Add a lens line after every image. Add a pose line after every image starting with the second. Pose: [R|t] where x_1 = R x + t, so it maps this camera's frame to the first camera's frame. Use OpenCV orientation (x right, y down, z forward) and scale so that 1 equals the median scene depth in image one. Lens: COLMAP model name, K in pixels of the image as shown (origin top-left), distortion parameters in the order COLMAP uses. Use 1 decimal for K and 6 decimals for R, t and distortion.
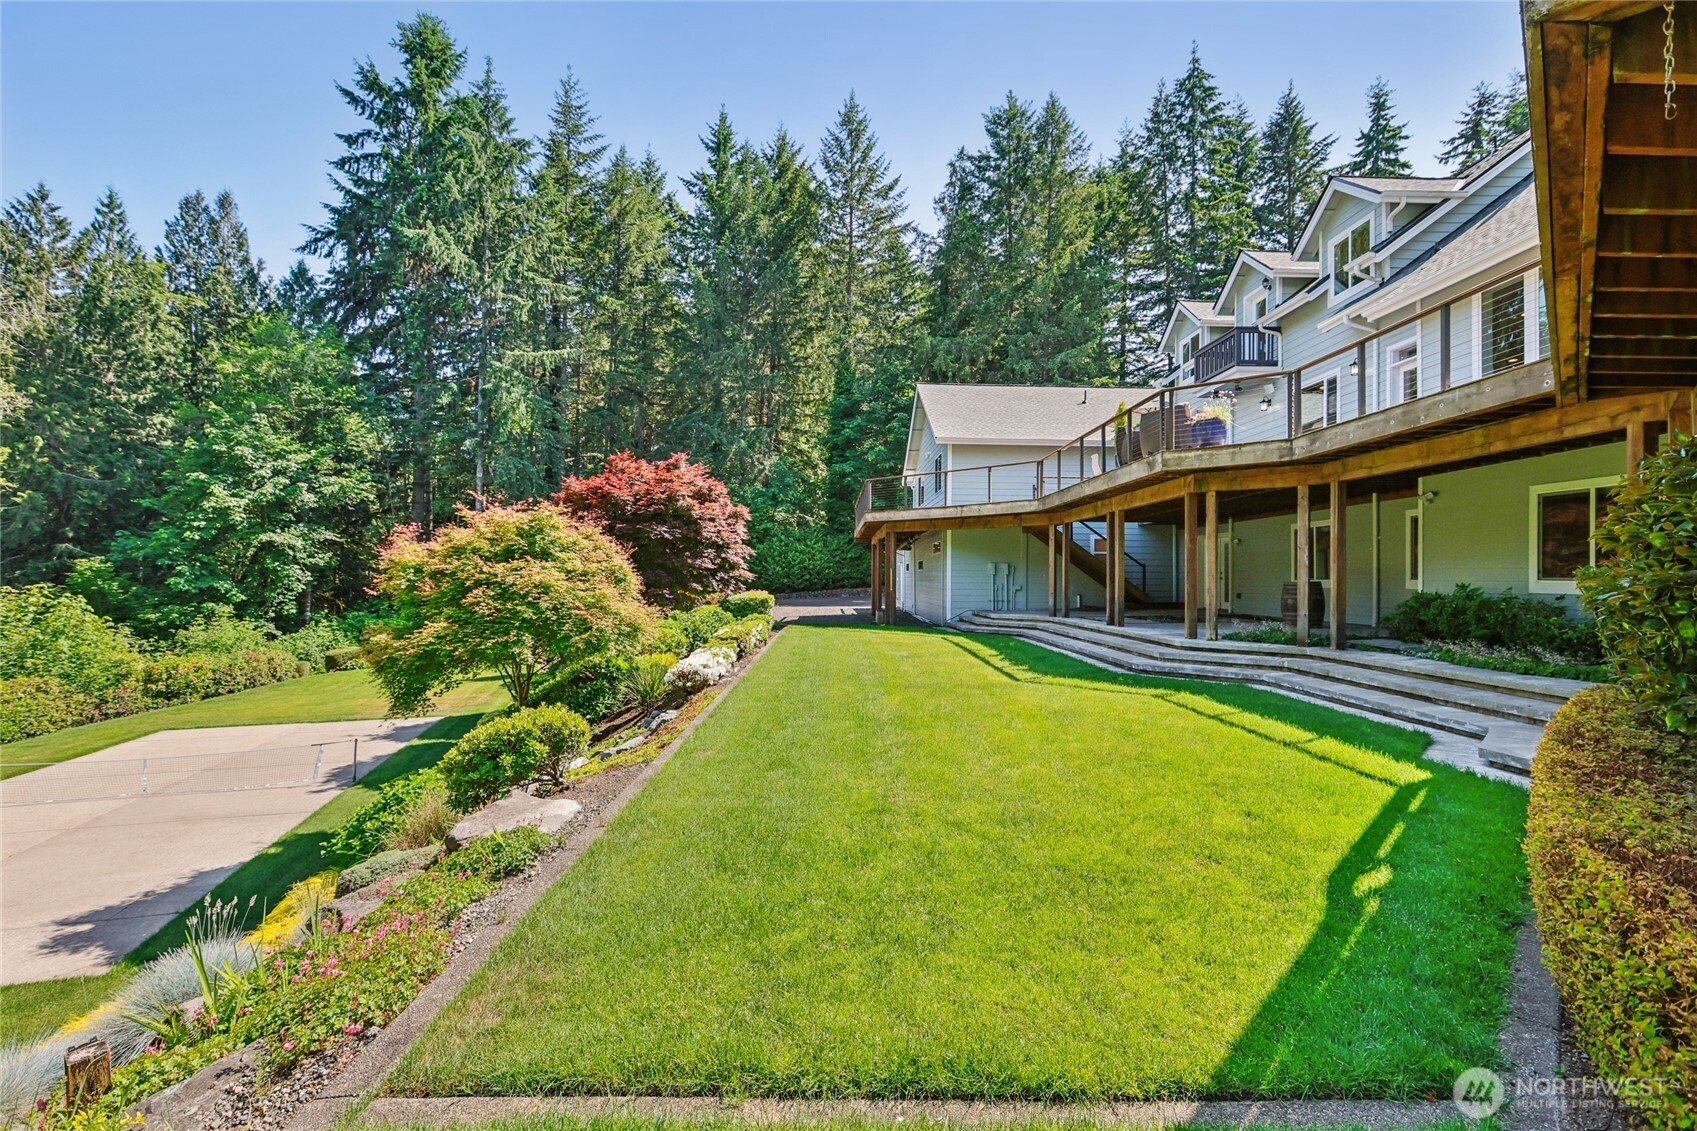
lens RADIAL K [[750.6, 0, 852.0], [0, 750.6, 572.7], [0, 0, 1]] dist [0.000279, 0.000754]
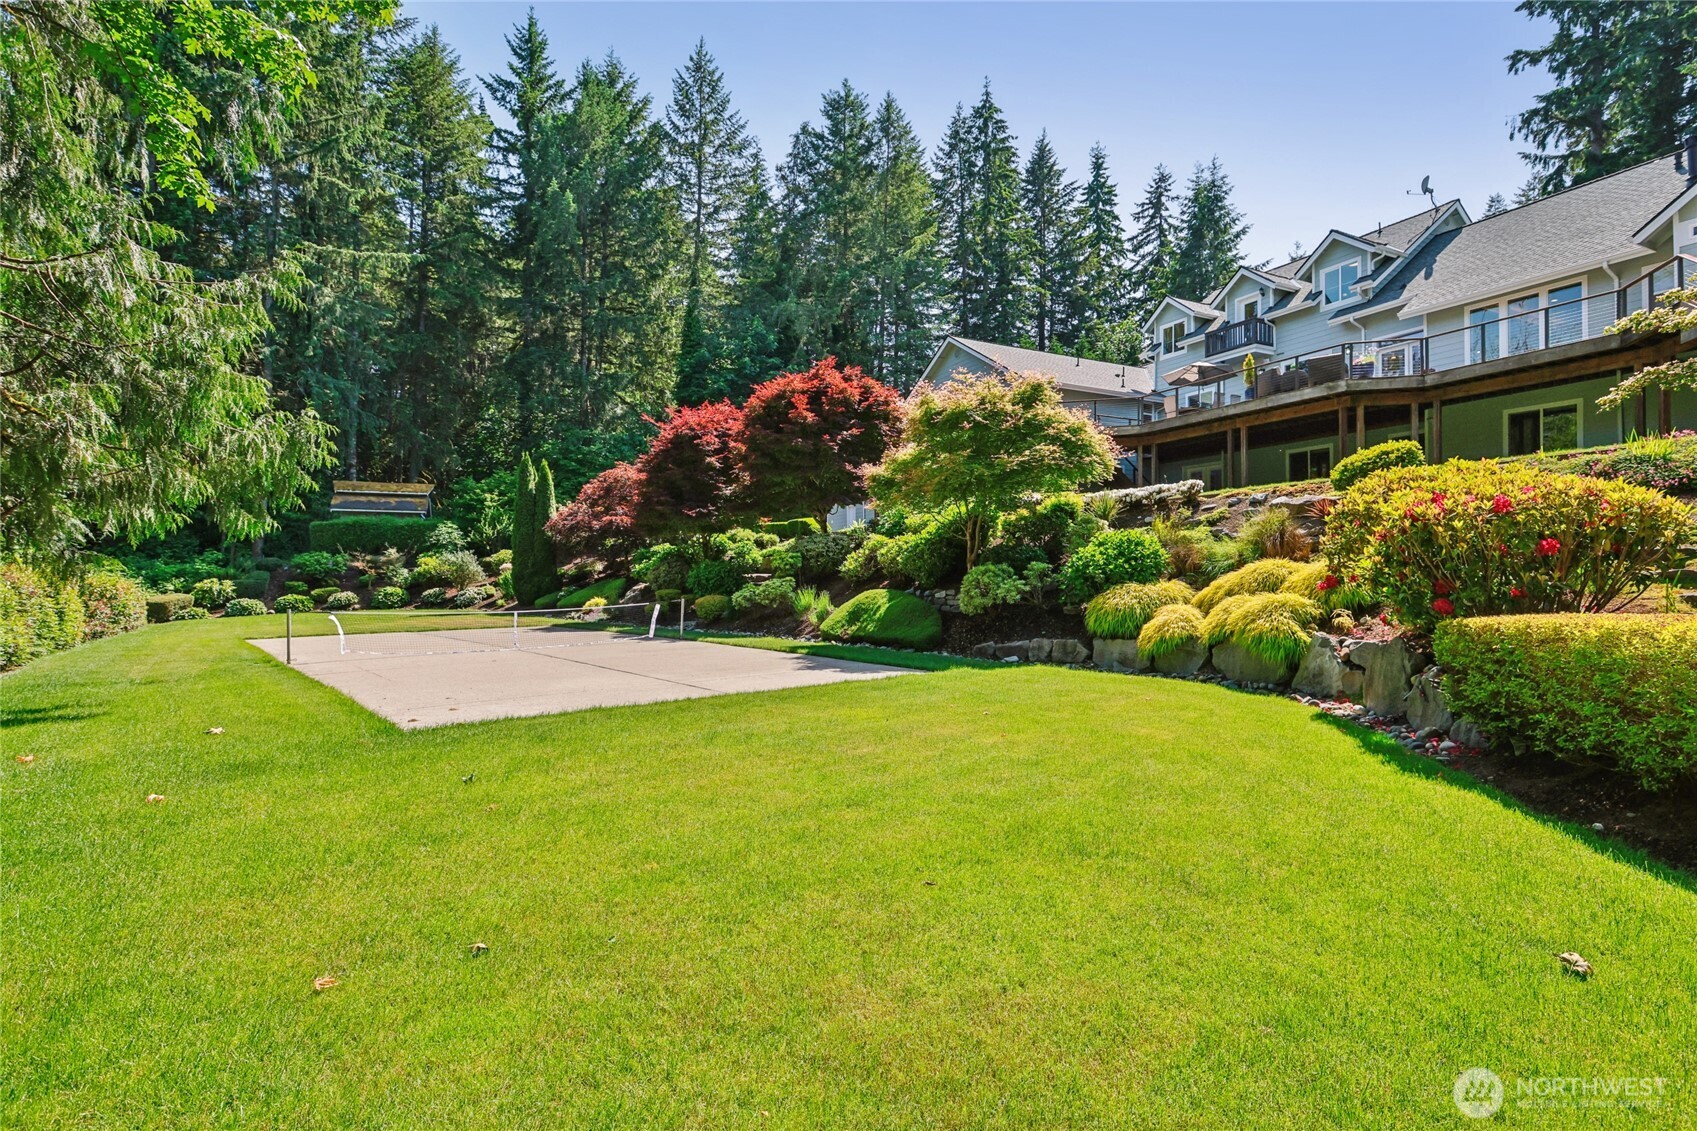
lens RADIAL K [[821.0, 0, 851.7], [0, 821.0, 560.7], [0, 0, 1]] dist [0.003451, 0.000172]
pose [[0.905746, 0.006534, 0.423770, -0.257295], [0.000779, 0.999854, -0.017080, 0.051940], [-0.423819, 0.015800, 0.905609, -0.037118]]
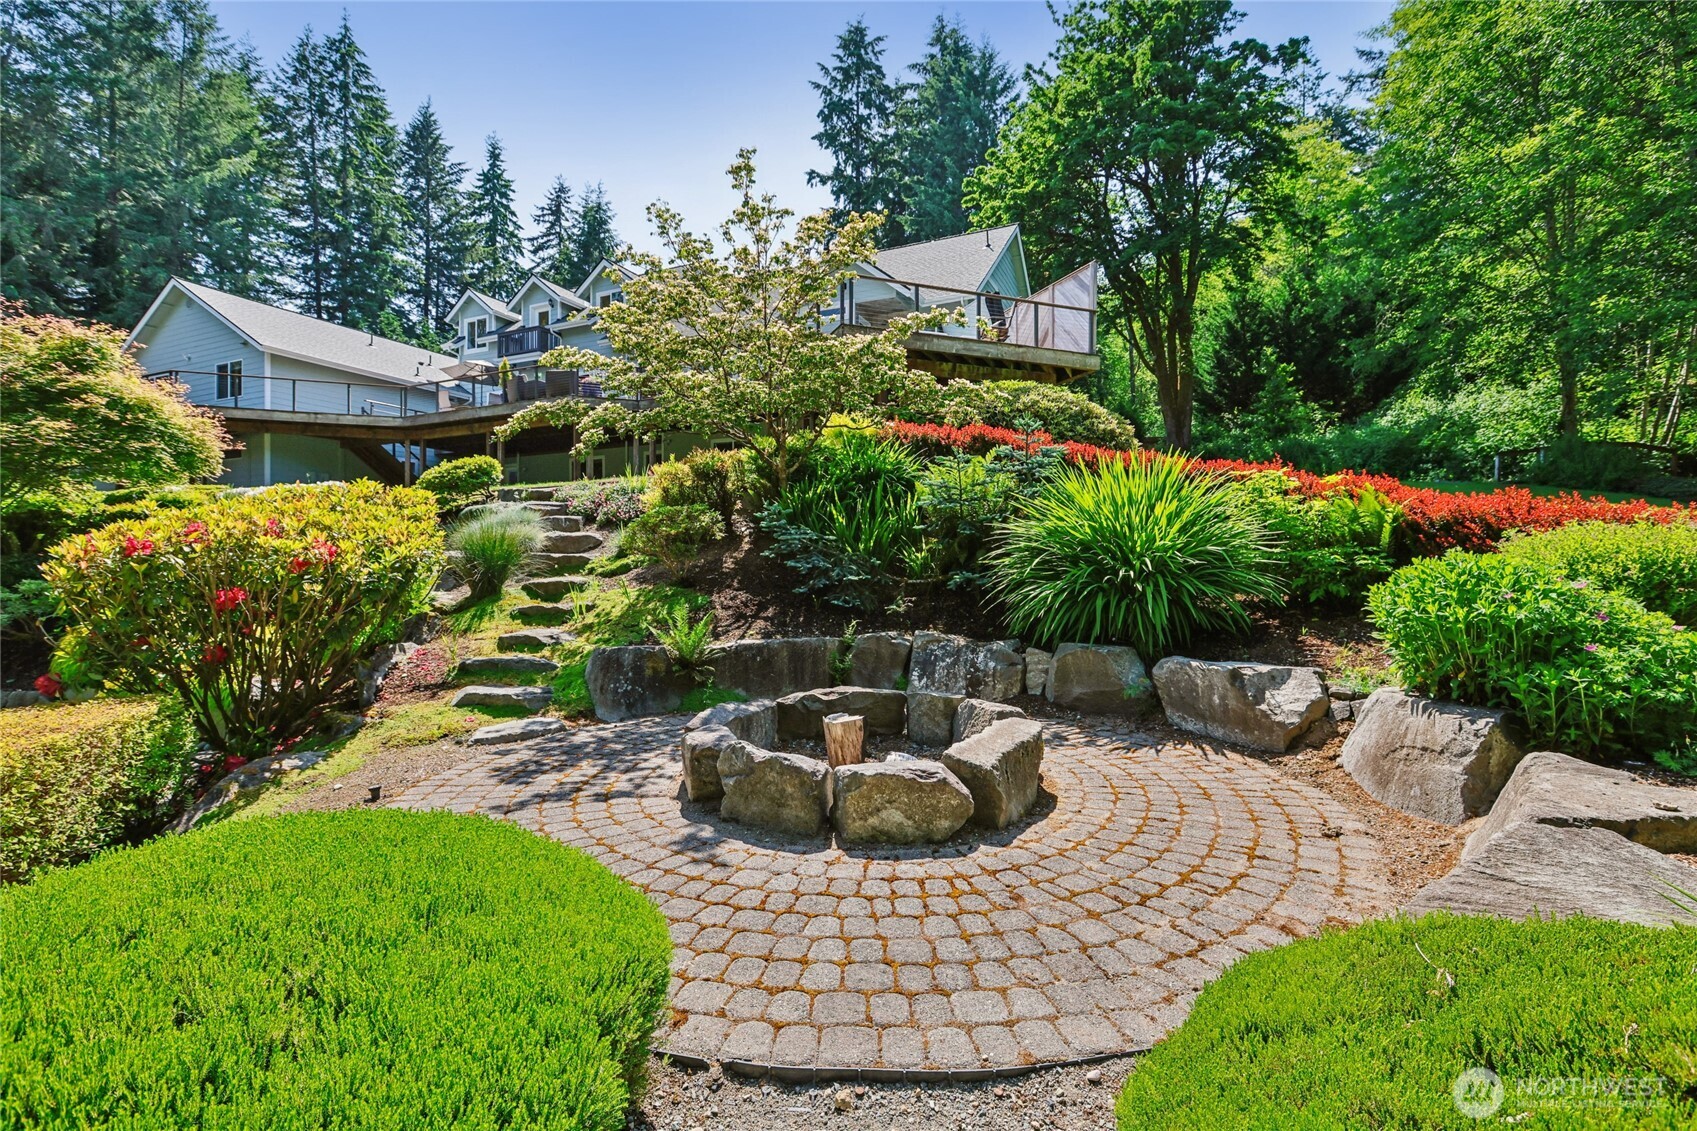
lens RADIAL K [[750.6, 0, 855.9], [0, 750.6, 562.5], [0, 0, 1]] dist [0.000279, 0.000754]
pose [[0.434081, -0.004018, 0.900865, -0.165367], [0.001442, 0.999992, 0.003766, 0.041604], [-0.900873, -0.000336, 0.434083, -0.067064]]
